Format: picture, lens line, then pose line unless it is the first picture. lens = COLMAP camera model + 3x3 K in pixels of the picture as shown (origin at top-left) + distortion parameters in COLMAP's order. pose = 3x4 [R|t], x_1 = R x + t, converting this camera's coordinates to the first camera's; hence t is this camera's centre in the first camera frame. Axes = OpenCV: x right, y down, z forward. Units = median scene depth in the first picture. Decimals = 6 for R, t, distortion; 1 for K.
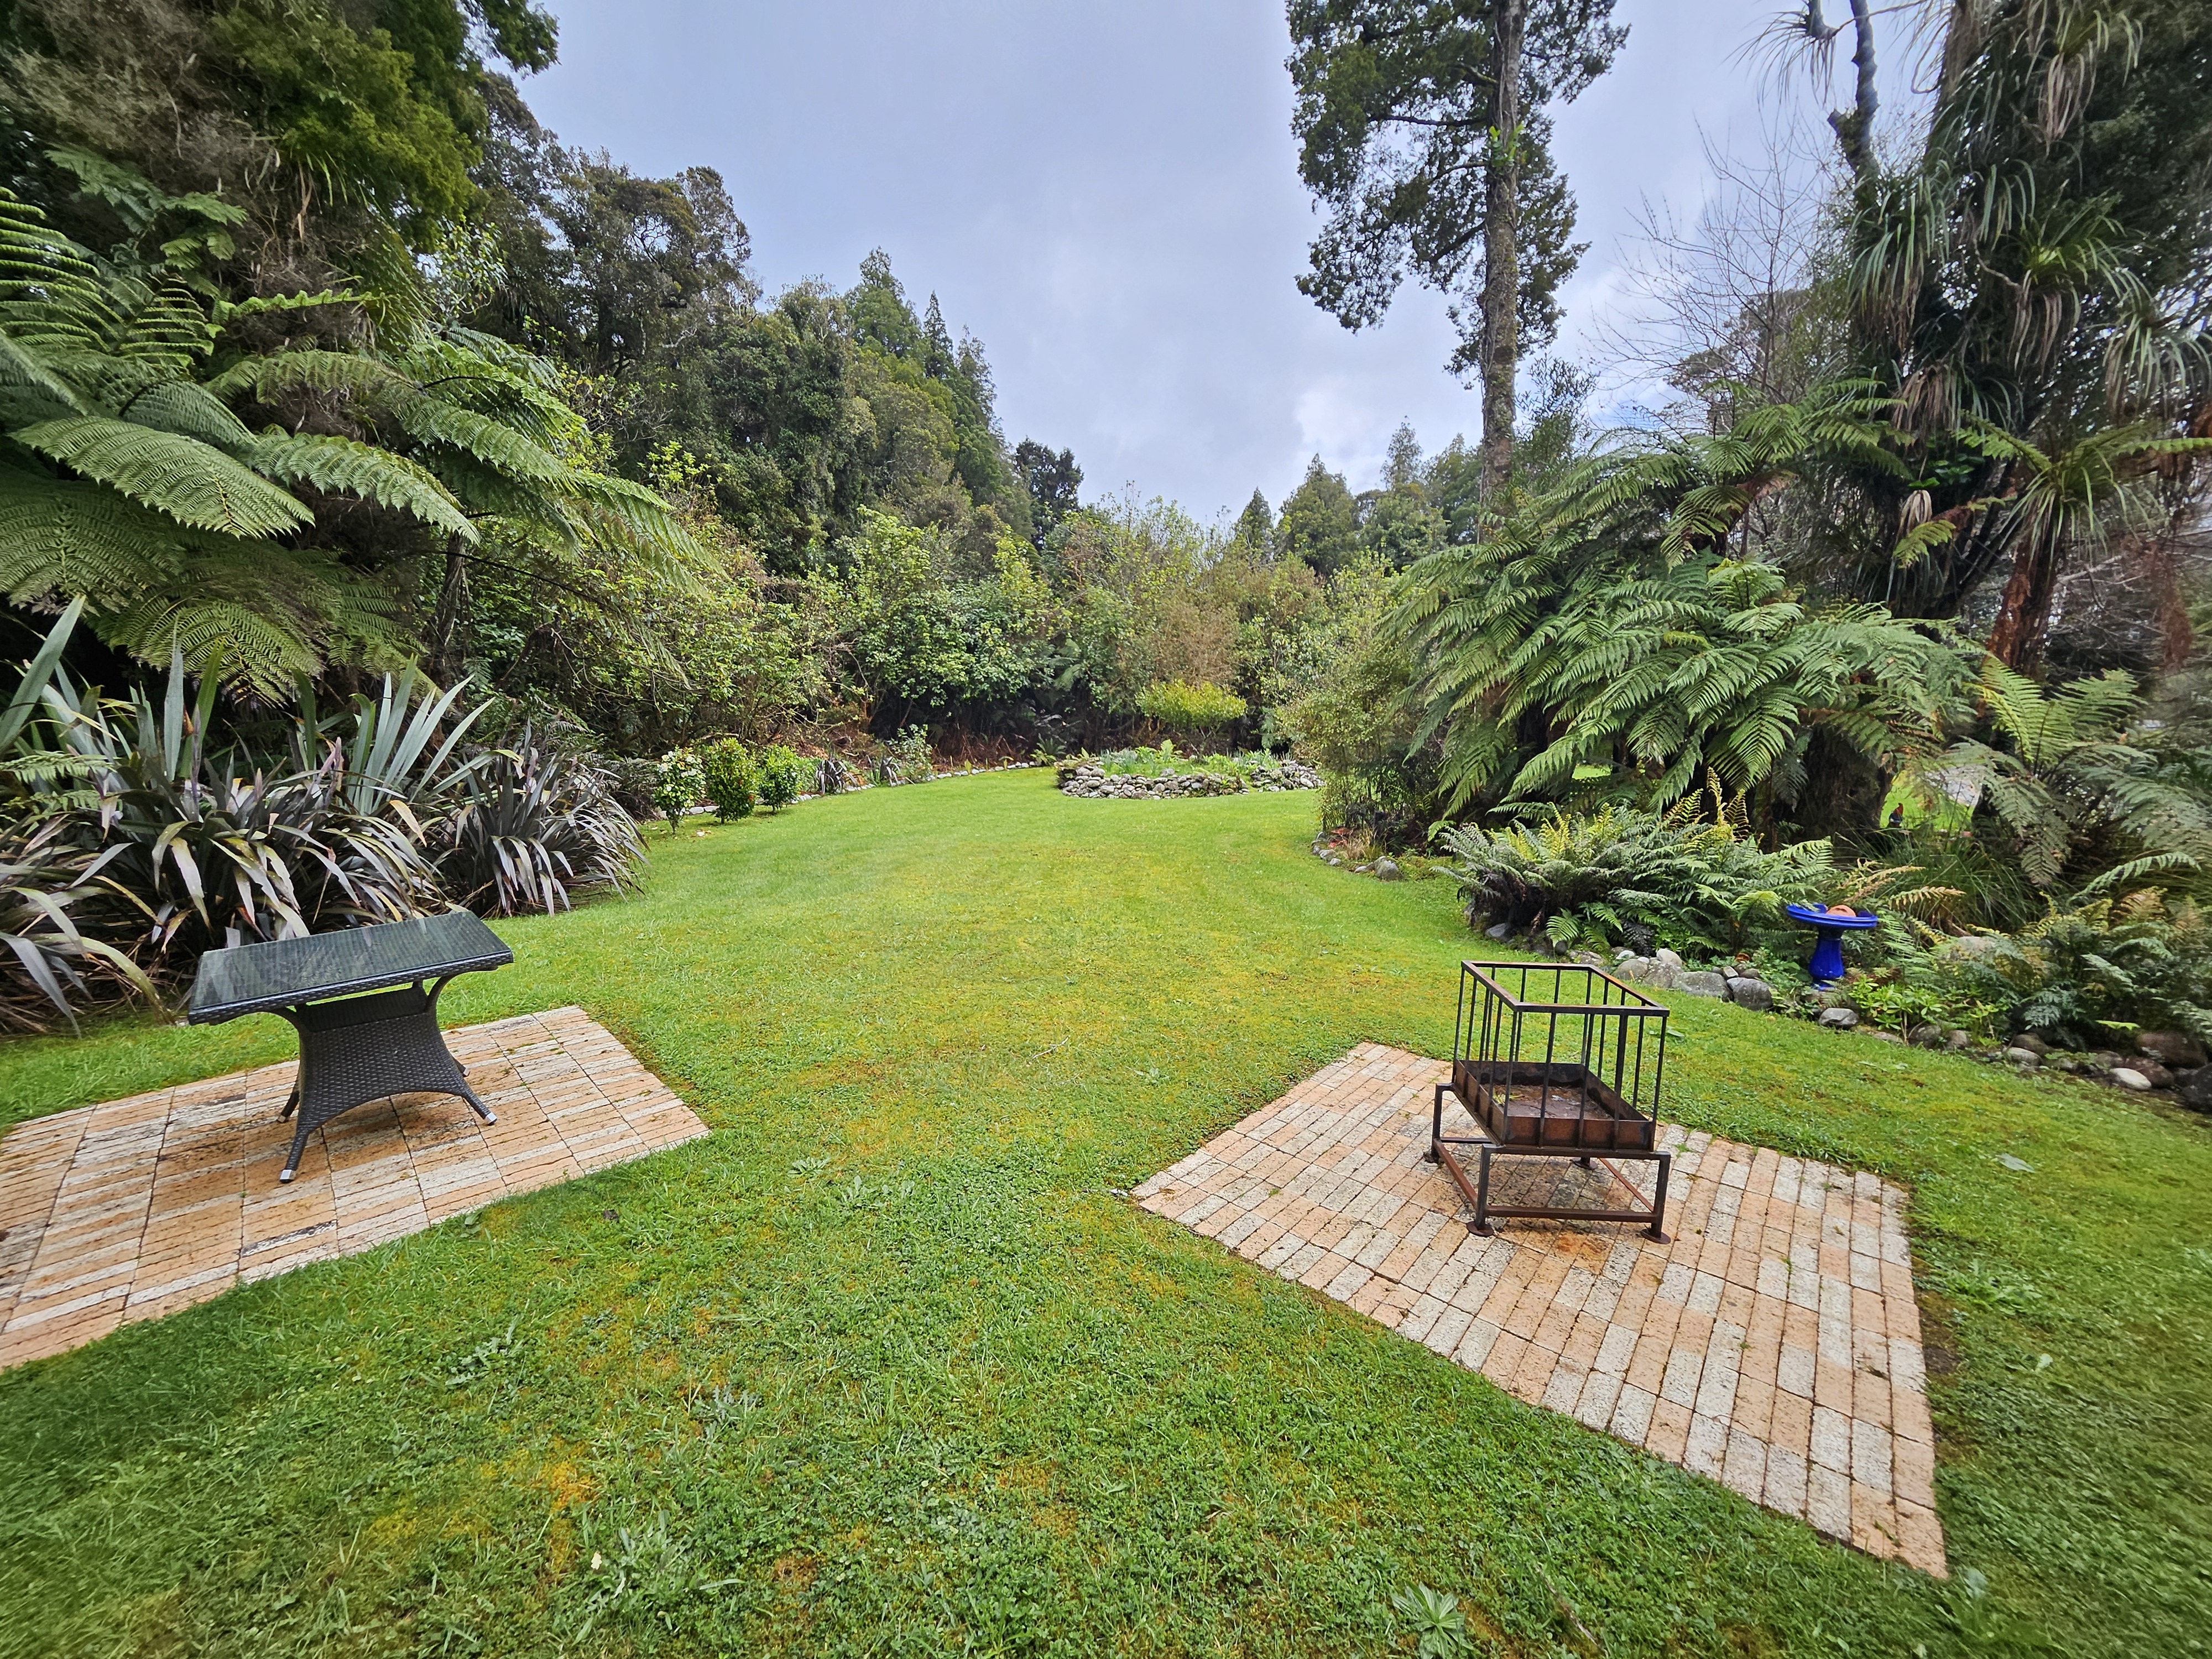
lens RADIAL K [[872.3, 0, 1117.5], [0, 872.3, 827.2], [0, 0, 1]] dist [-0.000260, 0.000451]
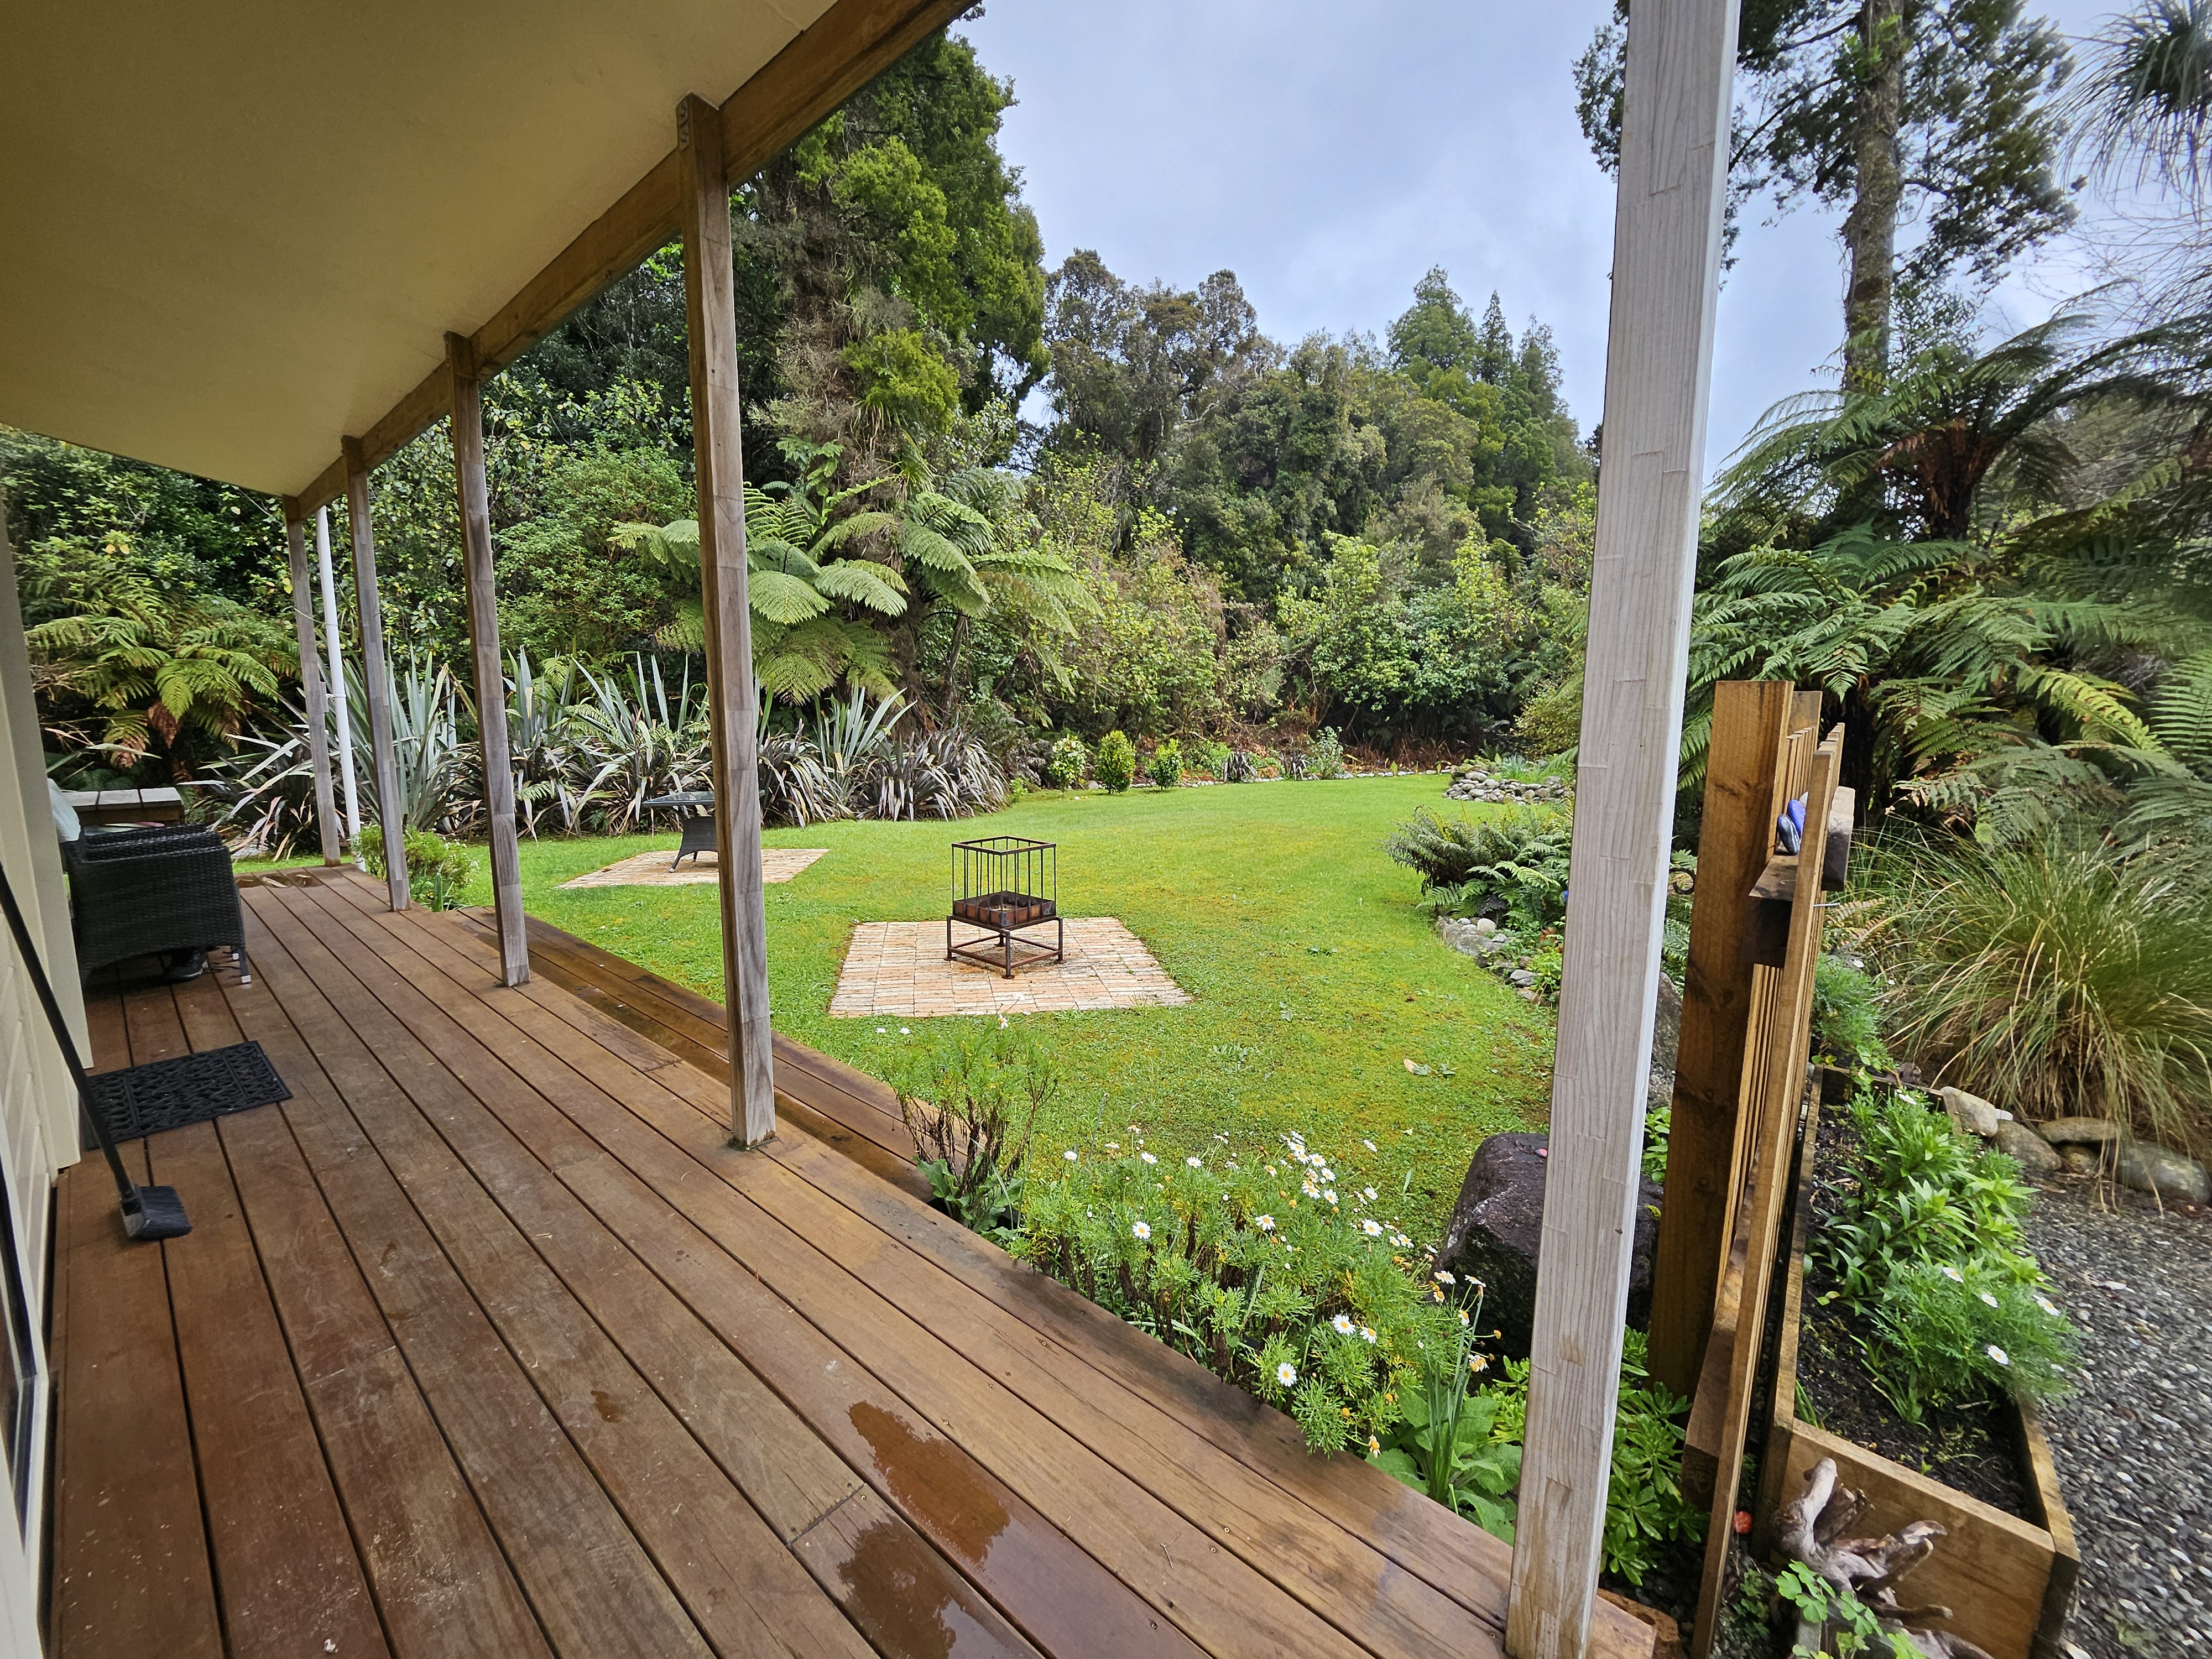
lens RADIAL K [[872.3, 0, 1119.0], [0, 872.3, 834.4], [0, 0, 1]] dist [-0.000260, 0.000451]
pose [[0.793280, 0.090828, -0.602044, 0.200425], [-0.090956, 0.995393, 0.030324, 0.008433], [0.602025, 0.030704, 0.797887, -0.039518]]
